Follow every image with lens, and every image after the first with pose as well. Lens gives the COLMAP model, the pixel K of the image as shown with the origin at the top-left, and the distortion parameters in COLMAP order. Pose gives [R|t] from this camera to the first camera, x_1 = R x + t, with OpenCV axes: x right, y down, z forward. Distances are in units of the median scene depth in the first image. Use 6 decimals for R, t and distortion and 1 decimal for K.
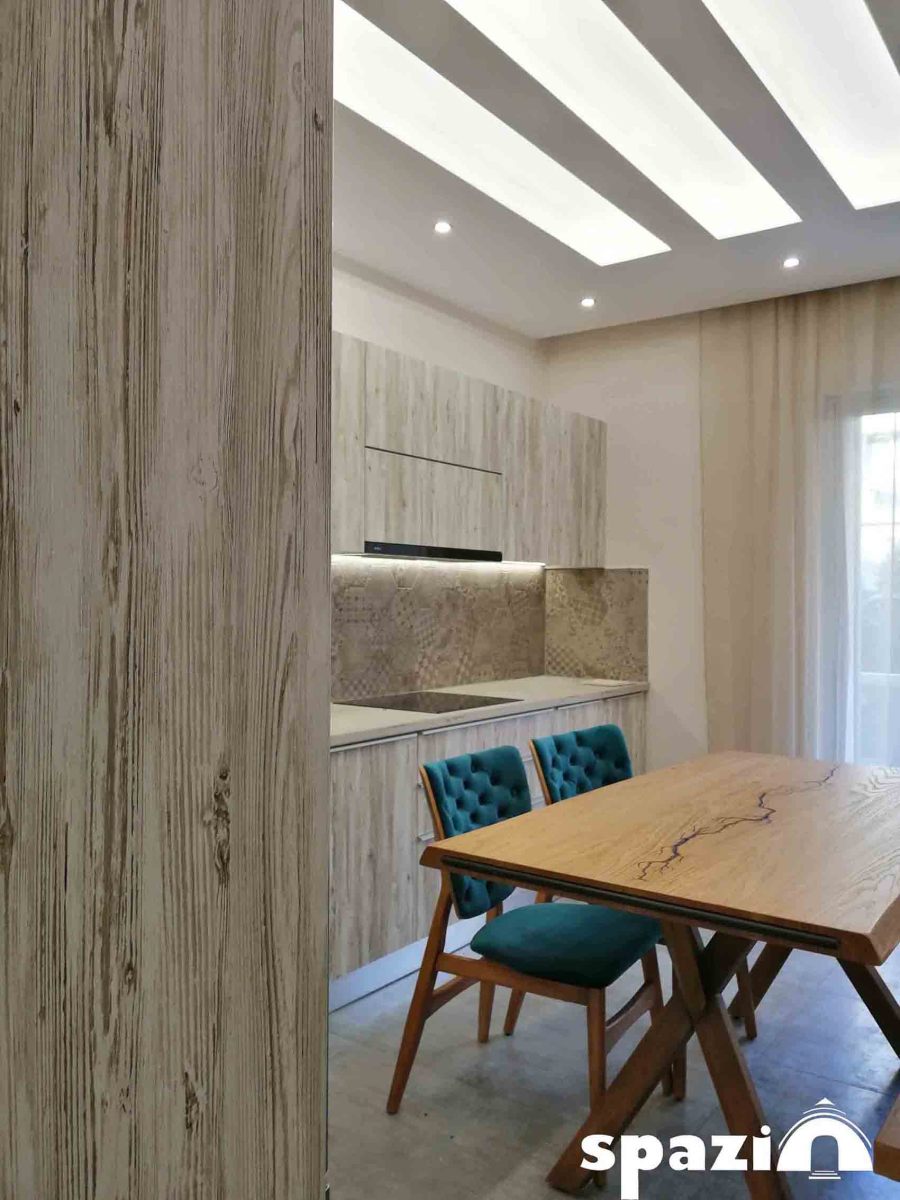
lens RADIAL K [[932.4, 0, 457.7], [0, 932.4, 607.2], [0, 0, 1]] dist [0.006348, -0.001175]
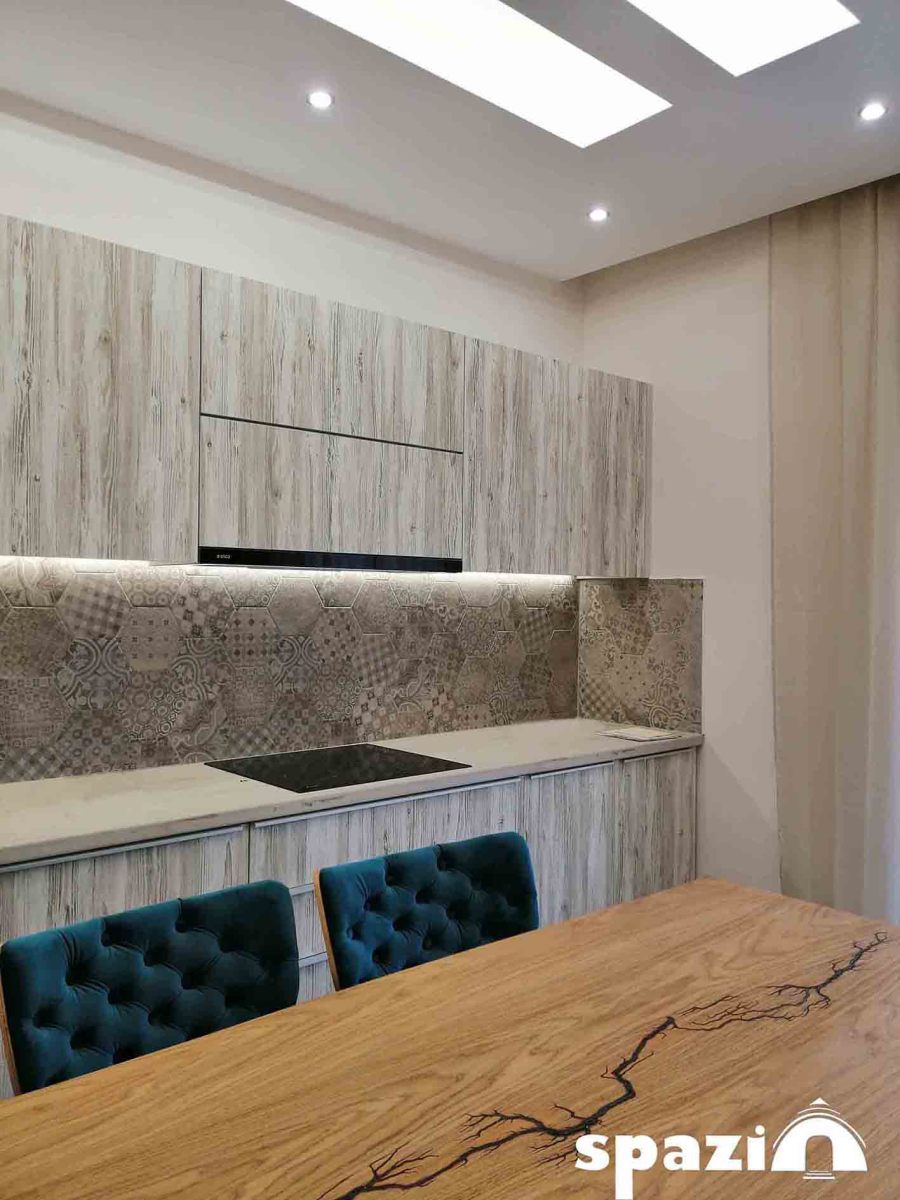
lens RADIAL K [[932.4, 0, 445.9], [0, 932.4, 607.8], [0, 0, 1]] dist [0.006348, -0.001175]
pose [[0.976185, 0.004409, -0.216895, 0.262384], [-0.005133, 0.999983, -0.002774, -0.025062], [0.216879, 0.003822, 0.976191, 0.378362]]
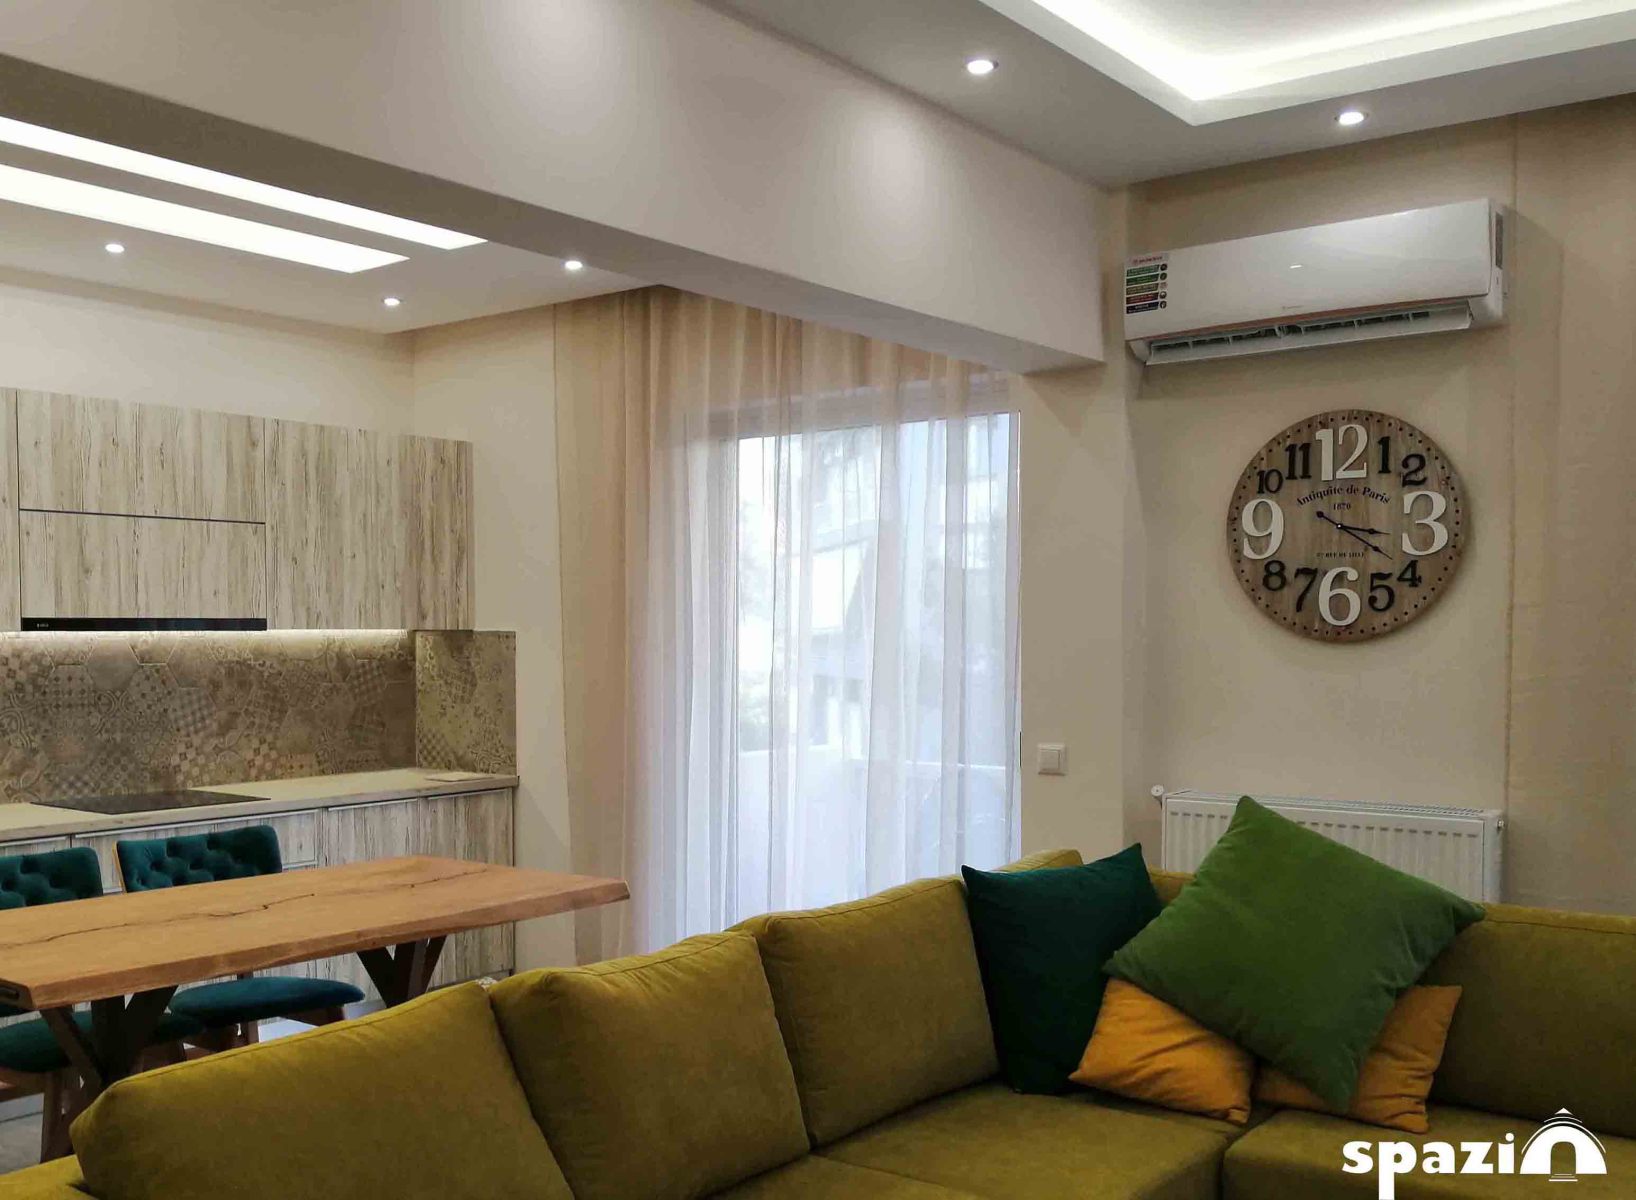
lens RADIAL K [[1541.1, 0, 715.8], [0, 1541.1, 714.9], [0, 0, 1]] dist [-0.039994, 0.000000]
pose [[0.999326, -0.007162, -0.036006, 0.660792], [0.008652, 0.999105, 0.041401, -0.036859], [0.035678, -0.041684, 0.998494, -0.452729]]
